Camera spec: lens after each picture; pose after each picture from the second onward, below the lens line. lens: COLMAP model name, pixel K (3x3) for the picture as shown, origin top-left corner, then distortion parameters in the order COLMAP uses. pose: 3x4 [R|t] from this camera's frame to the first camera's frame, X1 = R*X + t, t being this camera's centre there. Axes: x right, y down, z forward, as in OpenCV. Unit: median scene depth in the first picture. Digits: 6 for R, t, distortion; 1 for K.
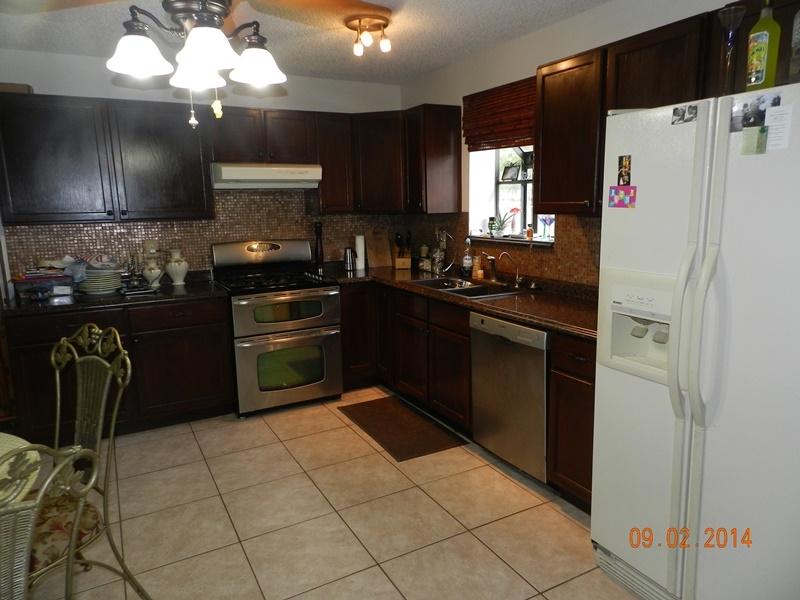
lens RADIAL K [[551.4, 0, 400.0], [0, 551.4, 300.0], [0, 0, 1]] dist [0.024803, -0.000973]
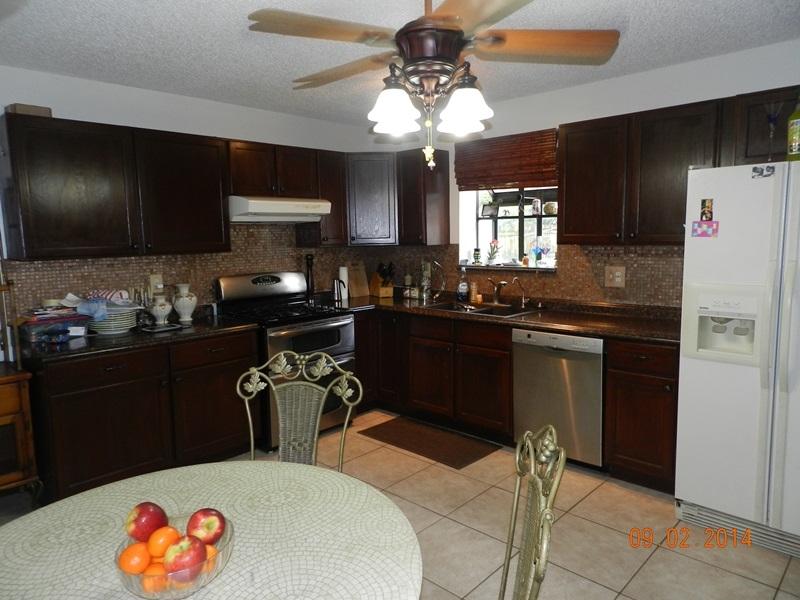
lens RADIAL K [[544.5, 0, 403.3], [0, 544.5, 300.0], [0, 0, 1]] dist [0.010303, 0.003090]
pose [[0.949336, -0.036000, 0.312194, -0.378741], [0.055206, 0.997073, -0.052900, 0.008061], [-0.309376, 0.067455, 0.948544, -0.010298]]
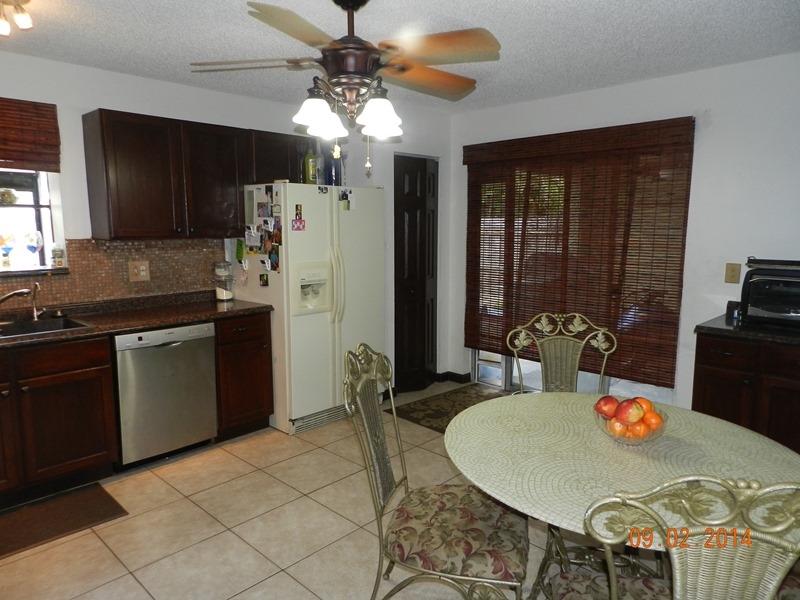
lens RADIAL K [[551.4, 0, 400.0], [0, 551.4, 300.0], [0, 0, 1]] dist [0.024803, -0.000973]
pose [[-0.300187, -0.112840, 0.947182, -0.837287], [0.177277, 0.969079, 0.171633, -0.106597], [-0.937262, 0.219436, -0.270901, 0.662865]]
